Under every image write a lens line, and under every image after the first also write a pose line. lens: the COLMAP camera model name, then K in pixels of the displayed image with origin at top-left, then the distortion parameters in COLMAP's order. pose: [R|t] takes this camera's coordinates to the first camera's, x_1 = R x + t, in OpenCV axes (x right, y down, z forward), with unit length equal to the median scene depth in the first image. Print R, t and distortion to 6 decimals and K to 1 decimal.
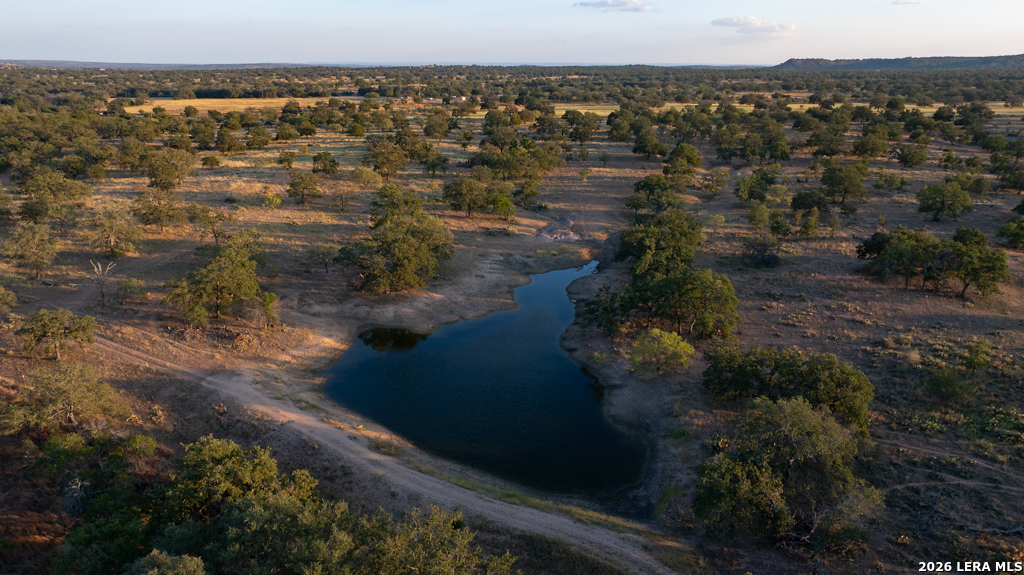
lens RADIAL K [[686.9, 0, 512.0], [0, 686.9, 287.5], [0, 0, 1]] dist [-0.010831, -0.000440]
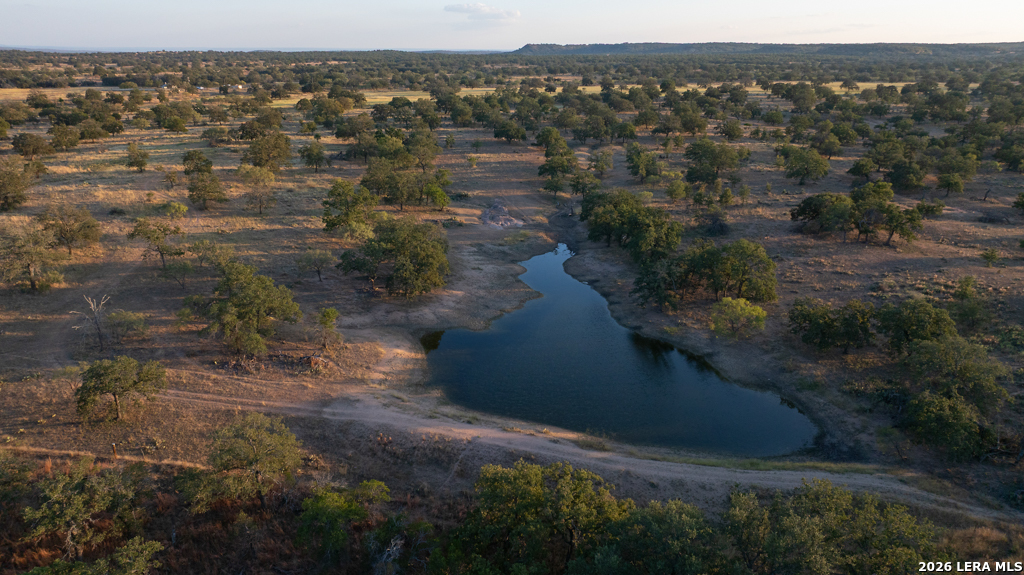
lens RADIAL K [[686.9, 0, 512.0], [0, 686.9, 287.5], [0, 0, 1]] dist [-0.010831, -0.000440]
pose [[0.940353, -0.109294, 0.322167, -0.239234], [0.102939, 0.994009, 0.036751, -0.015584], [-0.324254, -0.001395, 0.945969, 0.044551]]
